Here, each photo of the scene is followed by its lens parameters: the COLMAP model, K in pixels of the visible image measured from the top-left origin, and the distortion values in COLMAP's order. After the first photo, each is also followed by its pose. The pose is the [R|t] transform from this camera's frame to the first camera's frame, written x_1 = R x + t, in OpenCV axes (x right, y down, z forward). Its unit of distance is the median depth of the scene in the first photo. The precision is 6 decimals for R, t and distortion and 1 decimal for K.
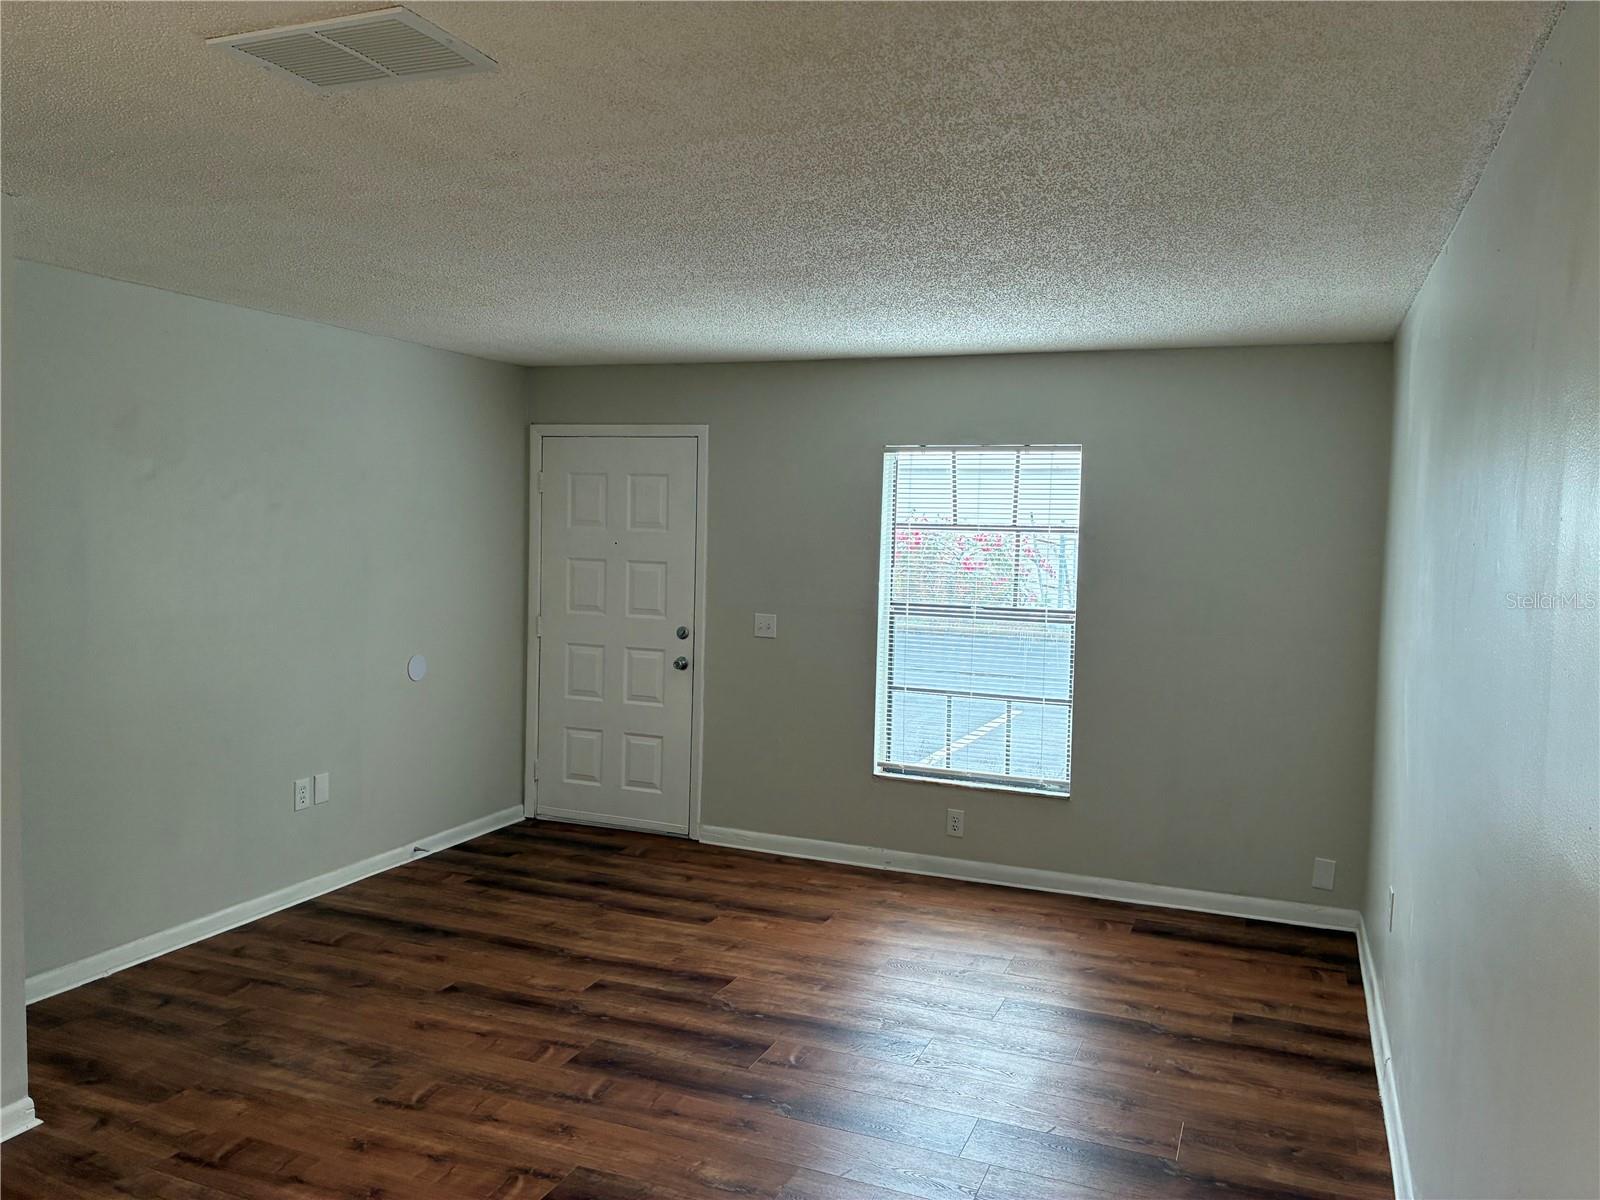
lens RADIAL K [[1232.8, 0, 795.2], [0, 1232.8, 598.0], [0, 0, 1]] dist [0.031462, -0.023808]
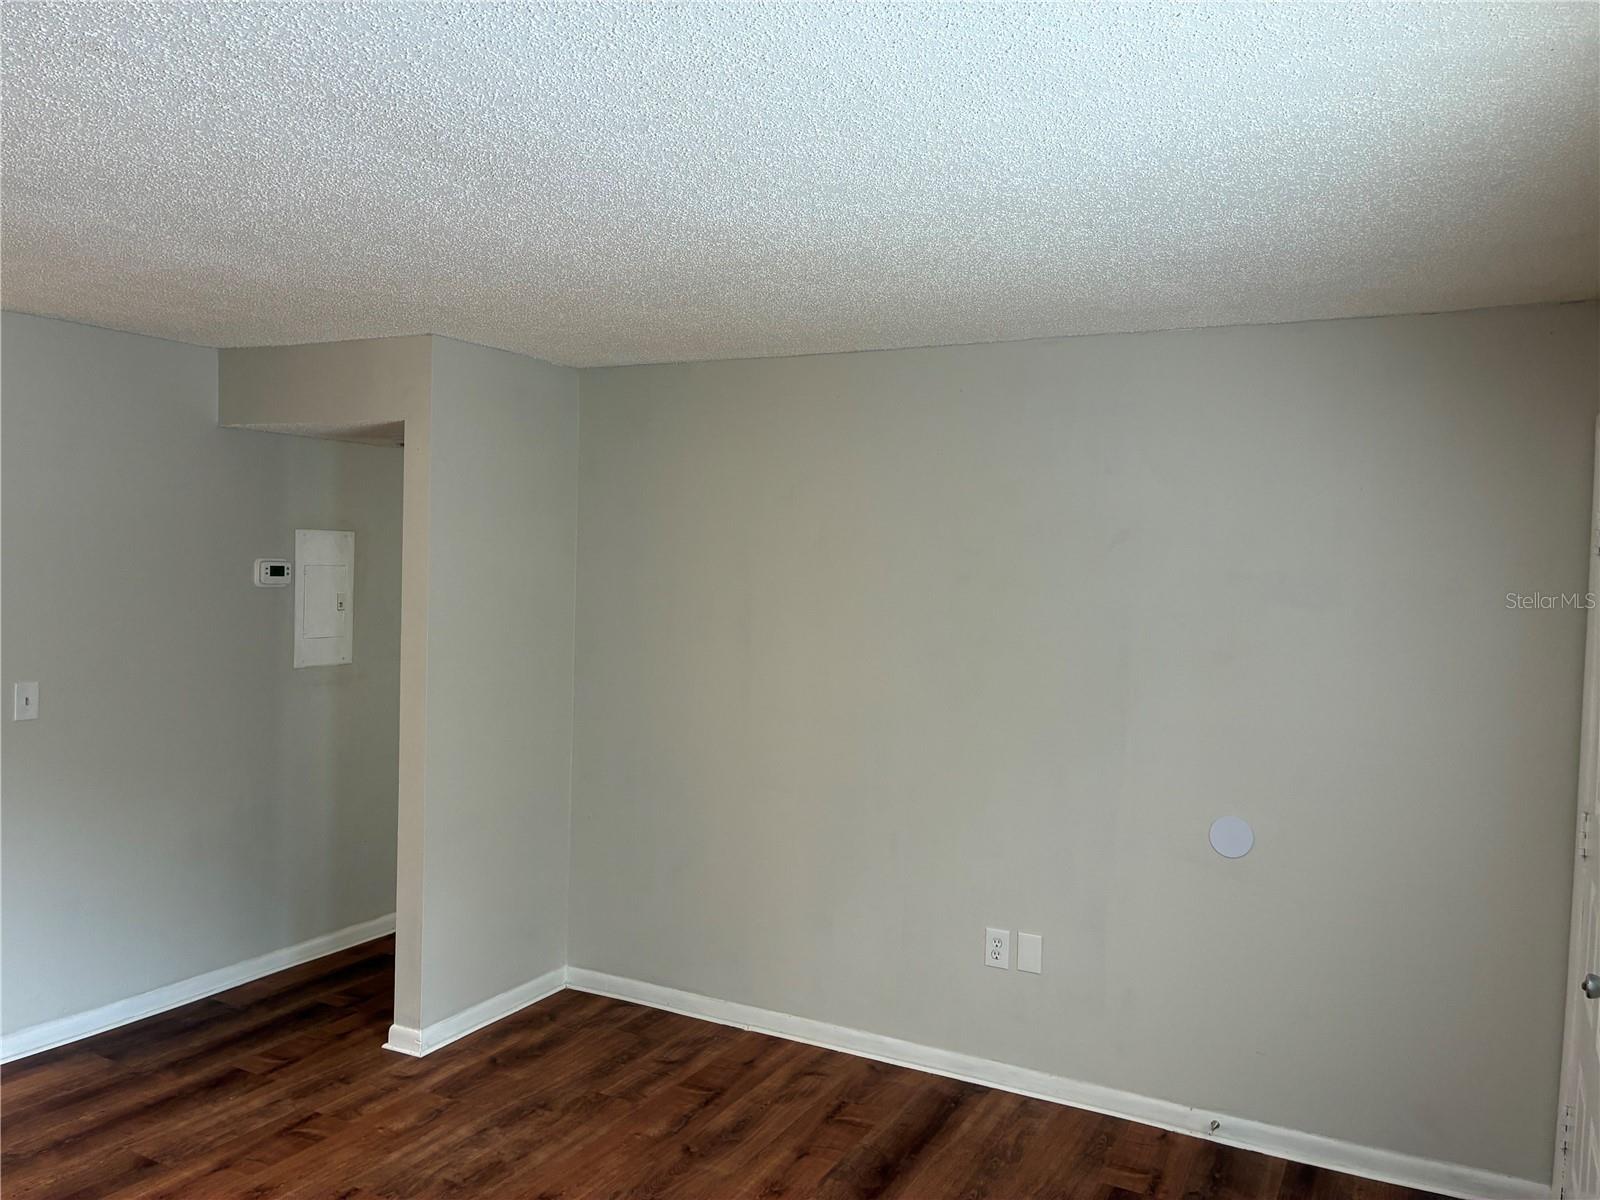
lens RADIAL K [[1232.8, 0, 798.0], [0, 1232.8, 606.1], [0, 0, 1]] dist [0.031462, -0.023808]
pose [[-0.087825, 0.018414, -0.995966, 0.439309], [-0.098621, 0.994756, 0.027089, -0.072656], [0.991242, 0.100602, -0.085549, 1.070613]]
